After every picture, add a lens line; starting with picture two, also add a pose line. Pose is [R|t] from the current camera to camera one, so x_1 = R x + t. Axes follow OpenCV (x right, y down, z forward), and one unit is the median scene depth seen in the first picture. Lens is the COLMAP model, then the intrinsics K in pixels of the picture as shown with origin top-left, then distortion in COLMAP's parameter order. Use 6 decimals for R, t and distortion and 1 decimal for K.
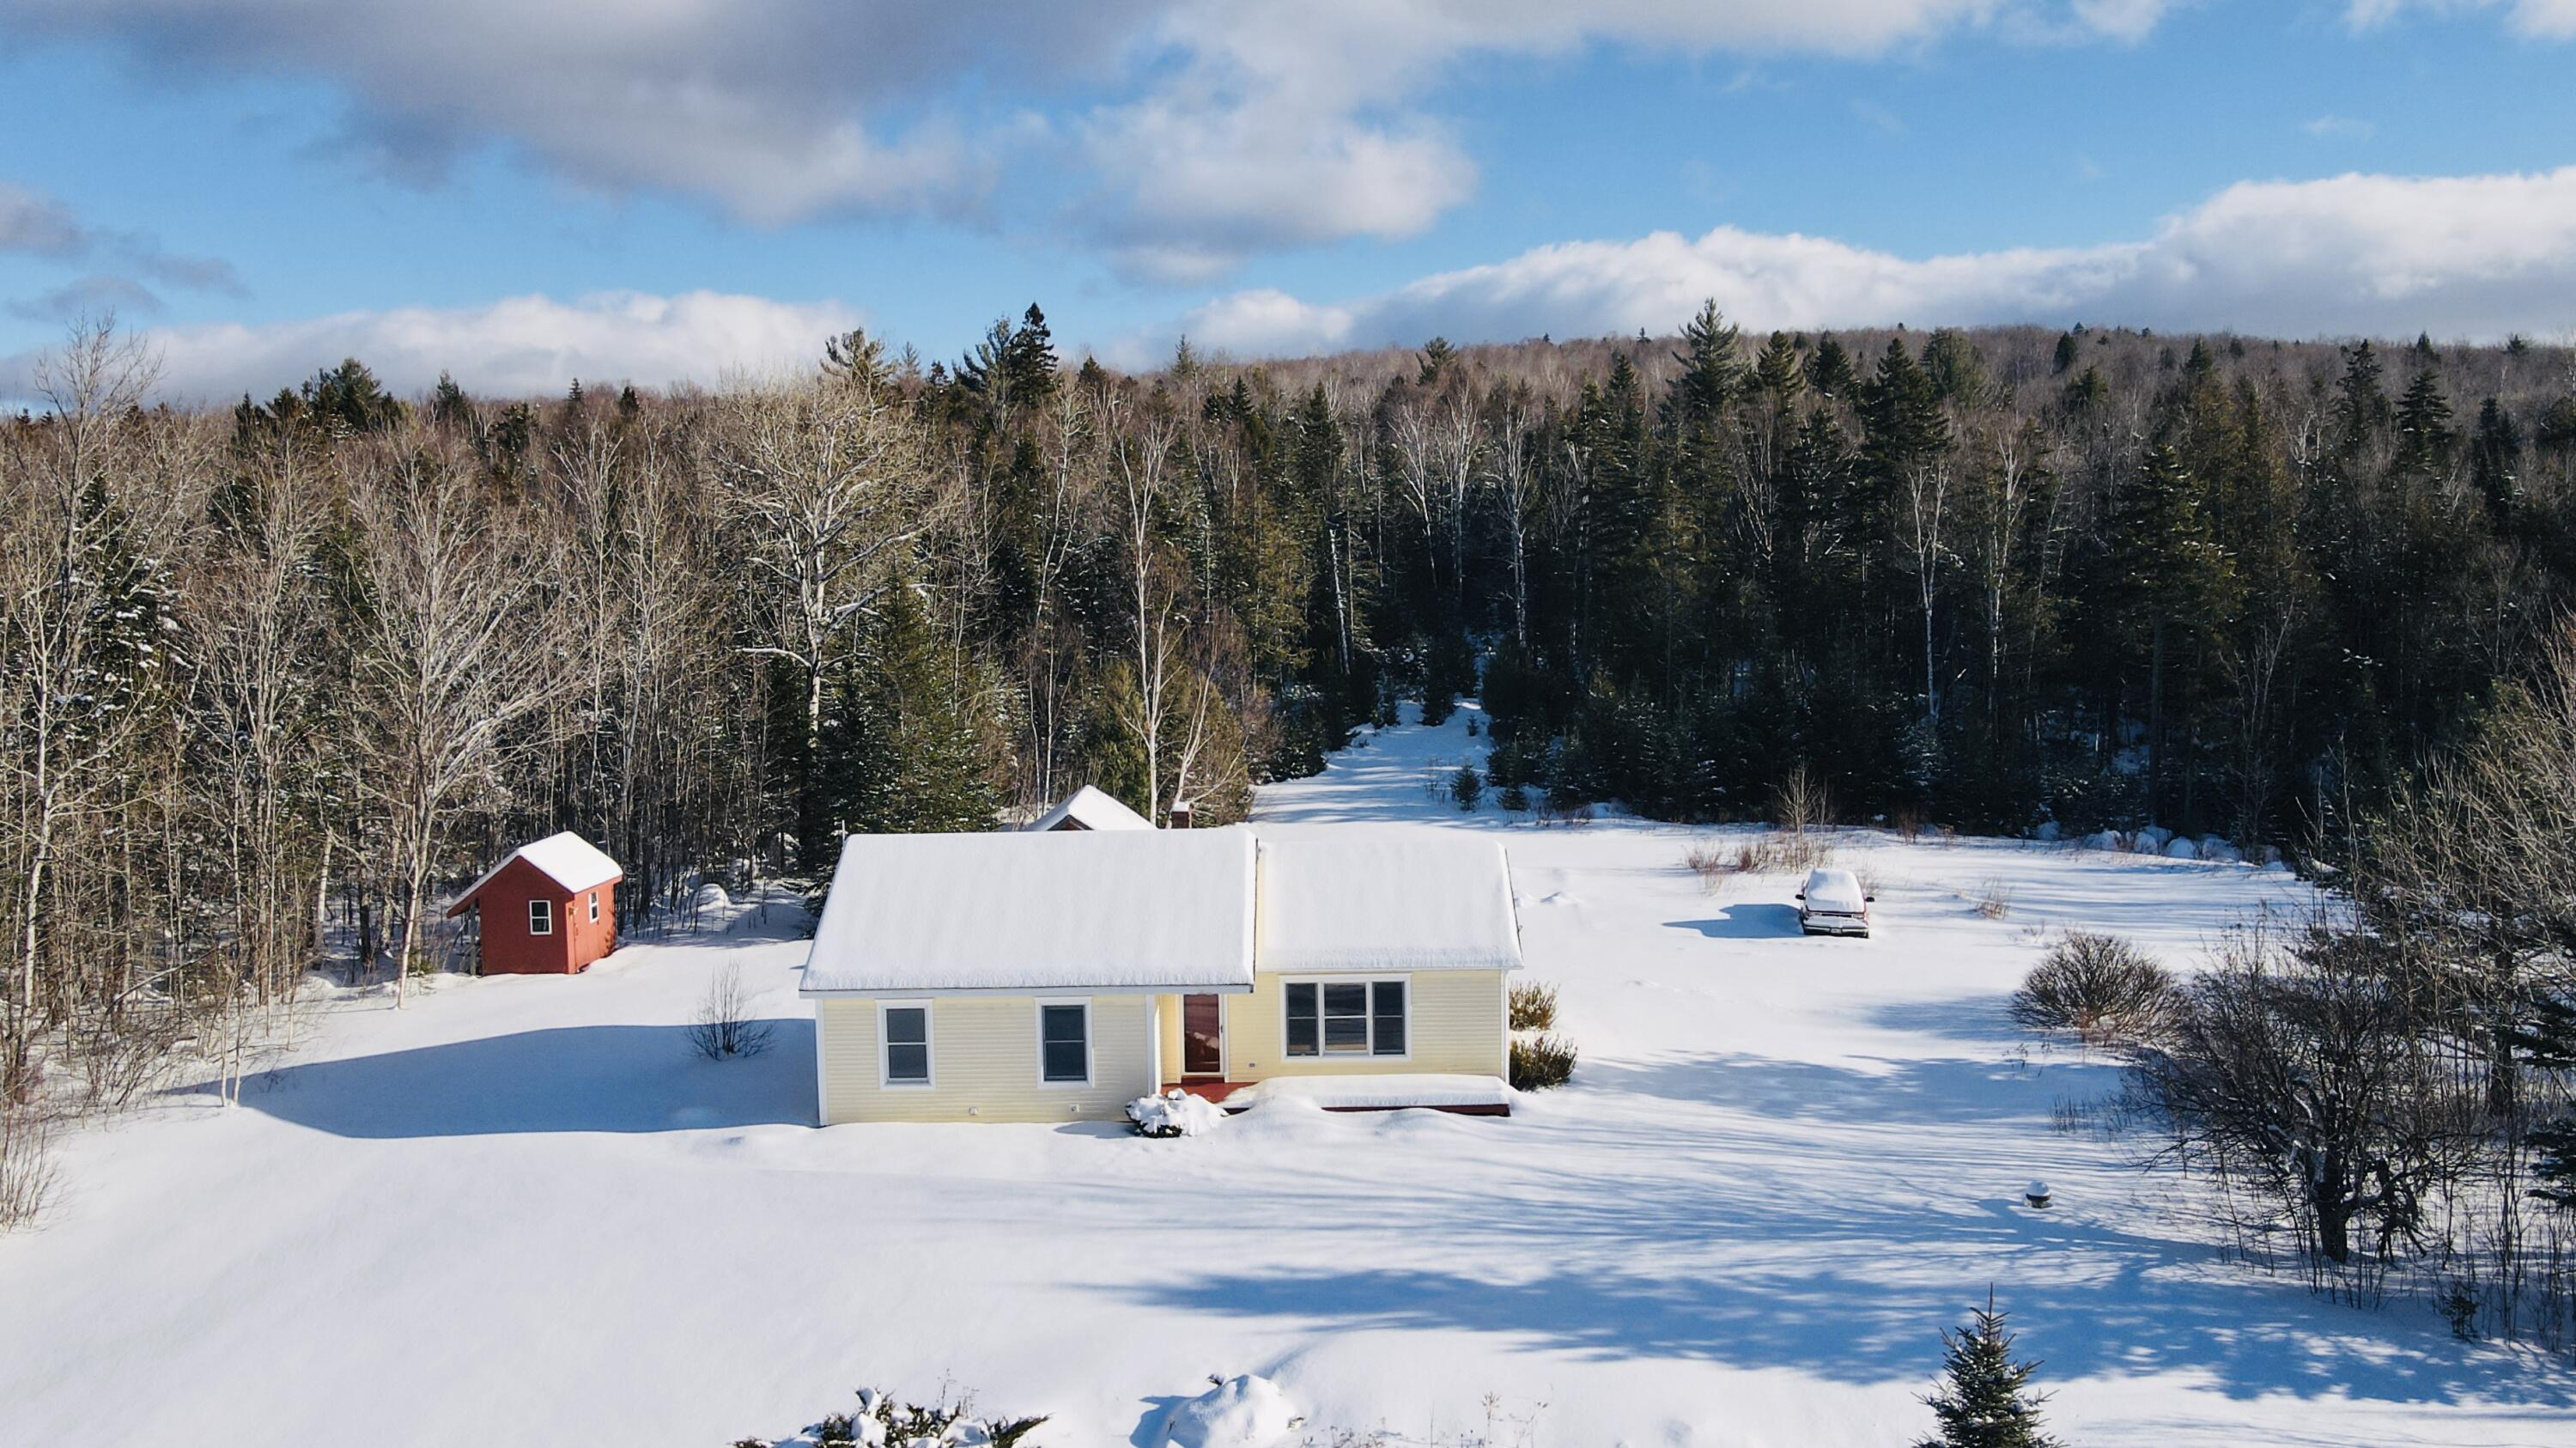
lens RADIAL K [[1771.0, 0, 1288.0], [0, 1771.0, 724.0], [0, 0, 1]] dist [0.013374, 0.005115]
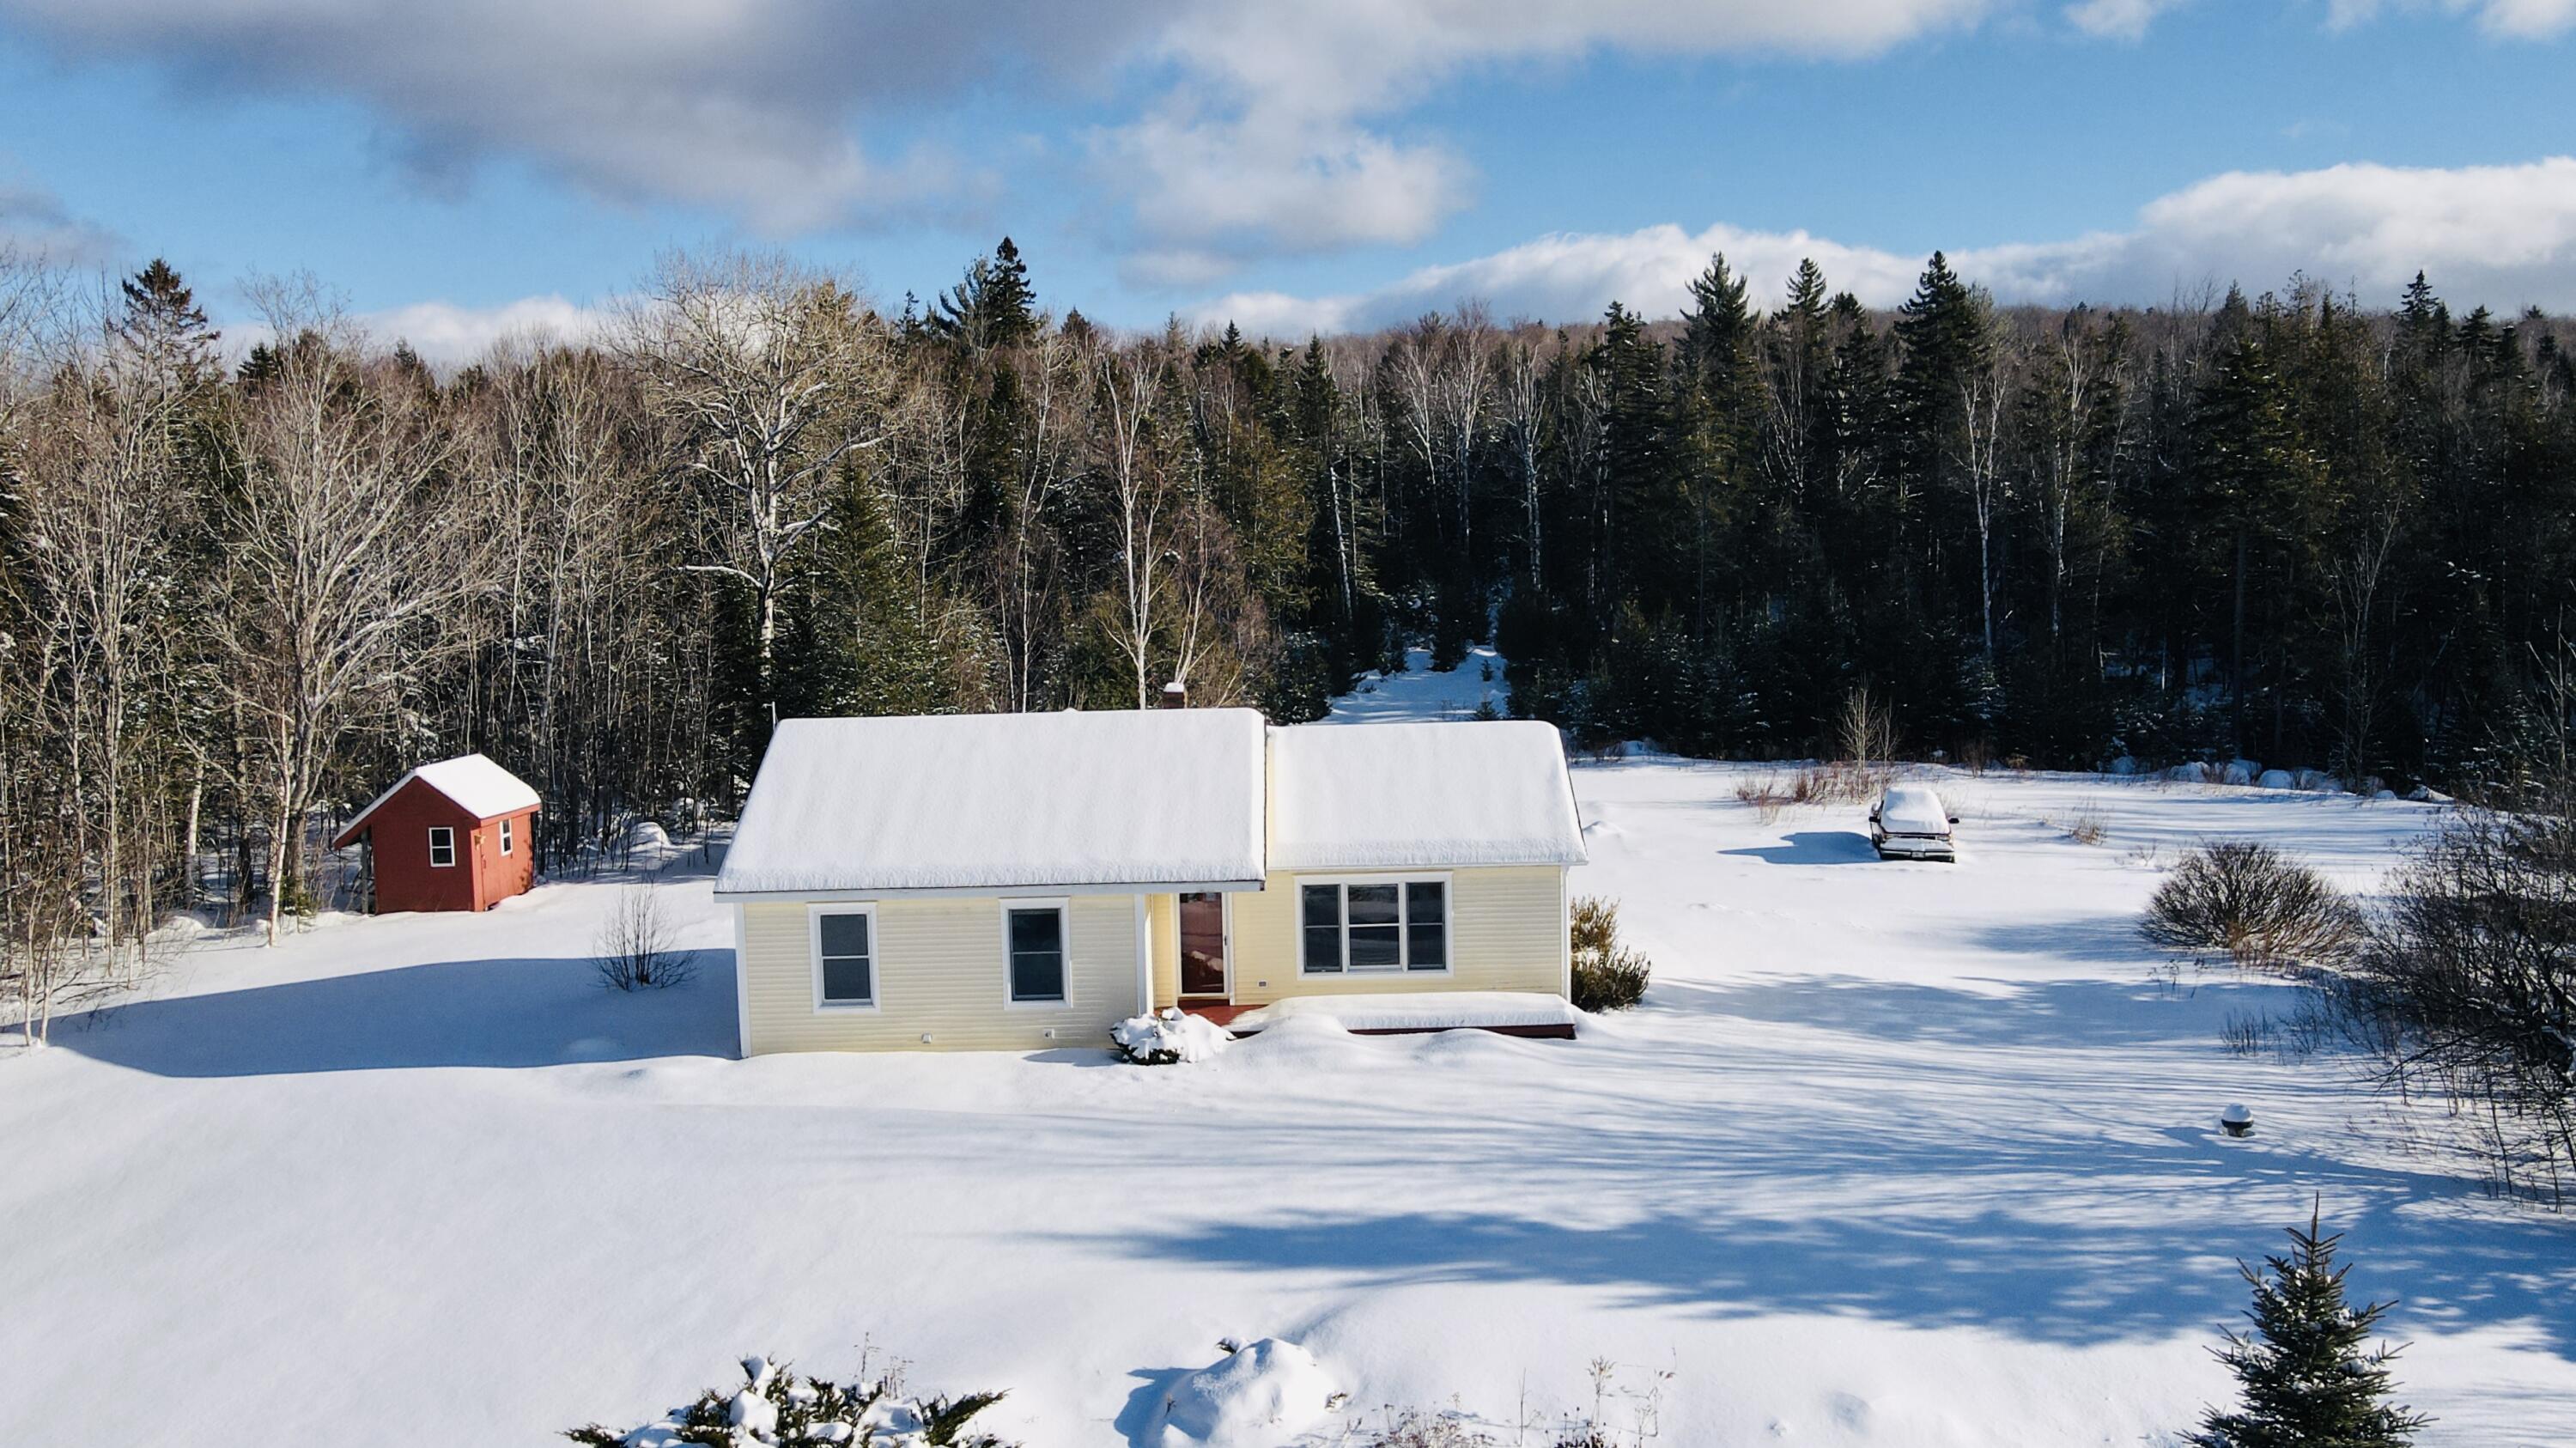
lens RADIAL K [[1771.0, 0, 1288.0], [0, 1771.0, 724.0], [0, 0, 1]] dist [0.013374, 0.005115]
pose [[0.999964, -0.006568, 0.005377, -0.011703], [0.006588, 0.999971, -0.003772, 0.071861], [-0.005352, 0.003807, 0.999978, 0.162445]]
